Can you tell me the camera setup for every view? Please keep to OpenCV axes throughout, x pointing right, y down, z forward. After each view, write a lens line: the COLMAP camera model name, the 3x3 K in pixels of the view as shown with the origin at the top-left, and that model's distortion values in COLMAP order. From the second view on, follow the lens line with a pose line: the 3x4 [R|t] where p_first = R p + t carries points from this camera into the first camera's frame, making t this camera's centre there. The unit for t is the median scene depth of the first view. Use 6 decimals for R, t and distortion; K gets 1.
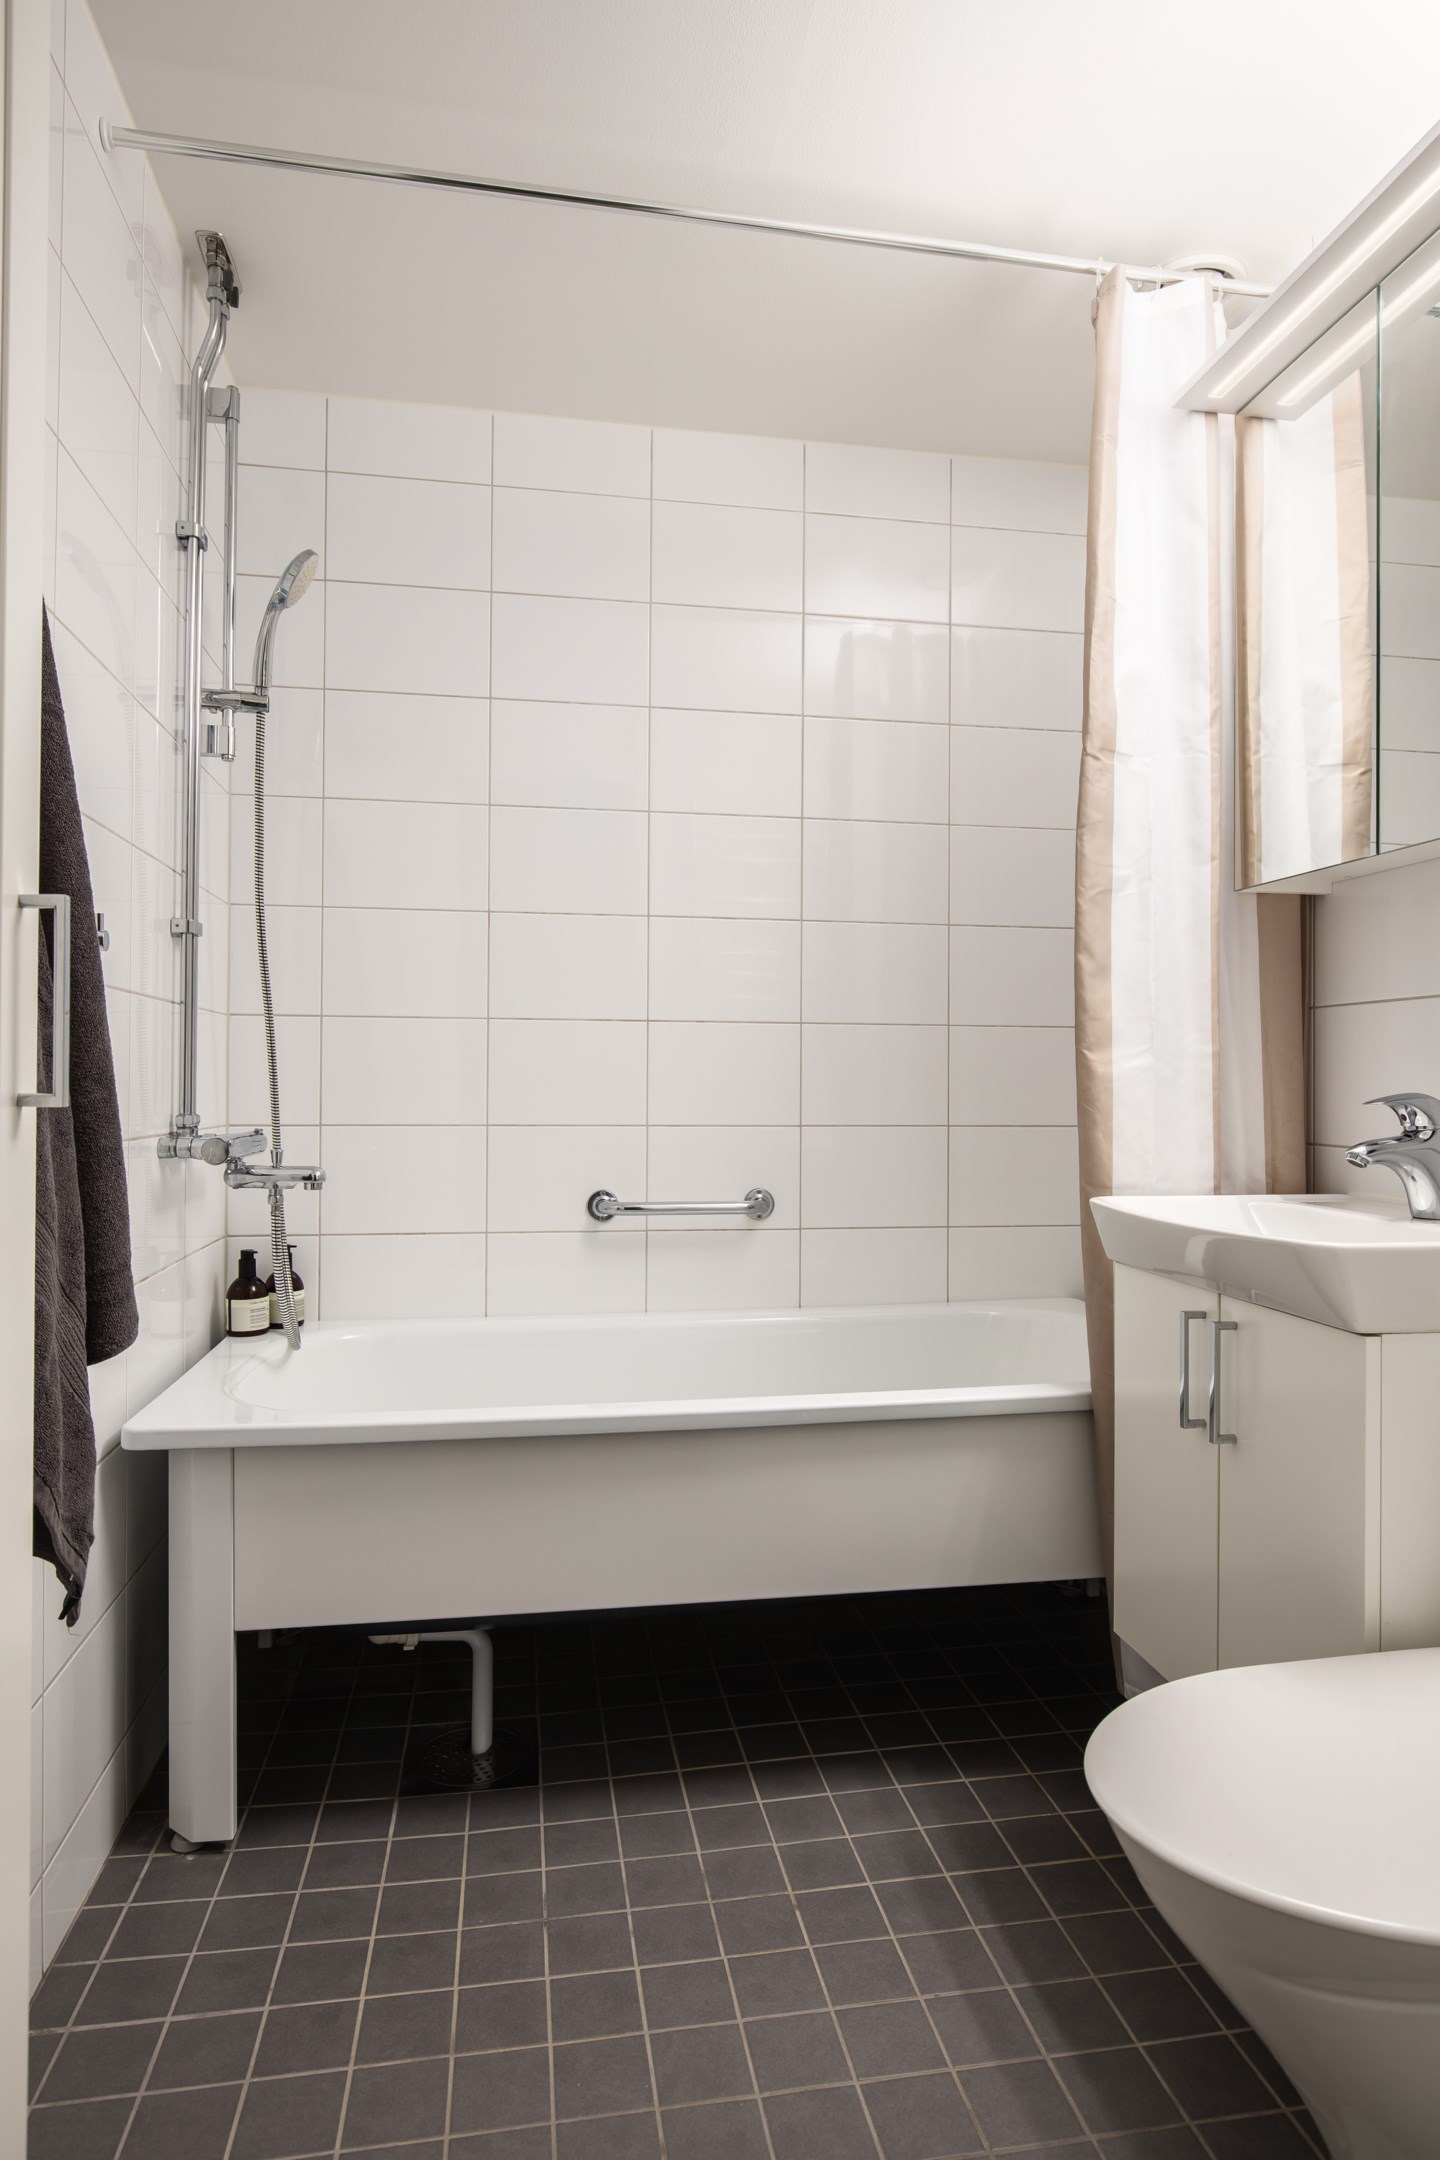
lens RADIAL K [[1228.5, 0, 723.3], [0, 1228.5, 1077.0], [0, 0, 1]] dist [-0.013101, -0.004419]
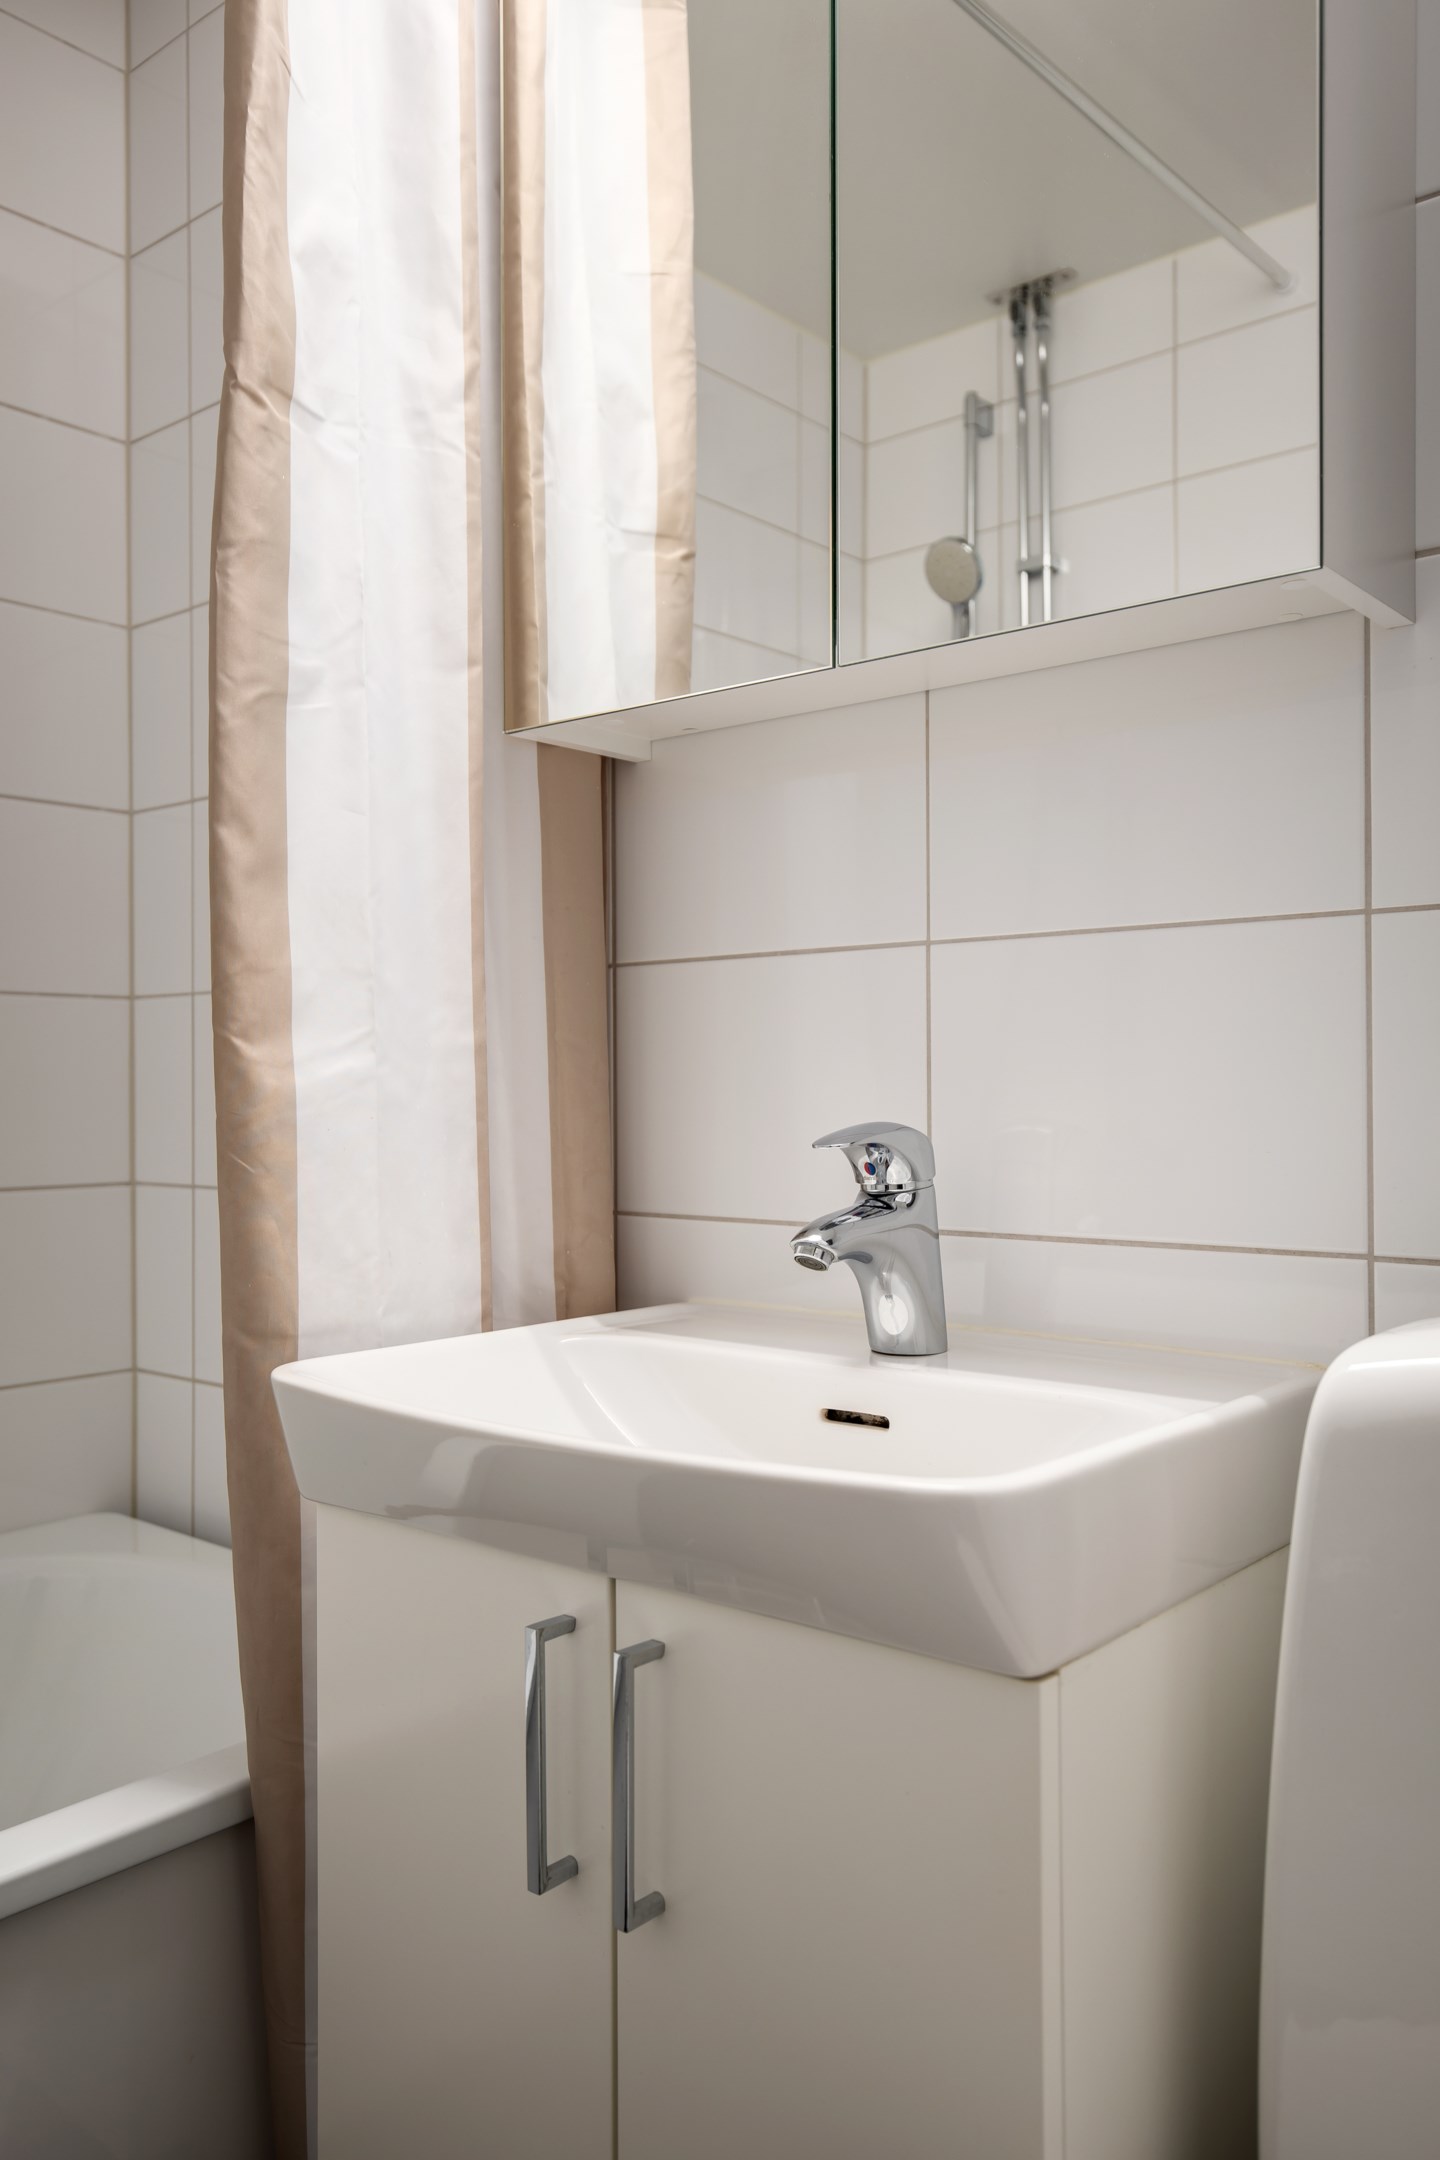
lens RADIAL K [[1687.0, 0, 725.3], [0, 1687.0, 1085.7], [0, 0, 1]] dist [-0.003490, 0.012194]
pose [[0.759884, -0.006269, 0.650029, 0.026615], [0.004706, 0.999980, 0.004143, -0.005805], [-0.650042, -0.000089, 0.759898, 0.406219]]
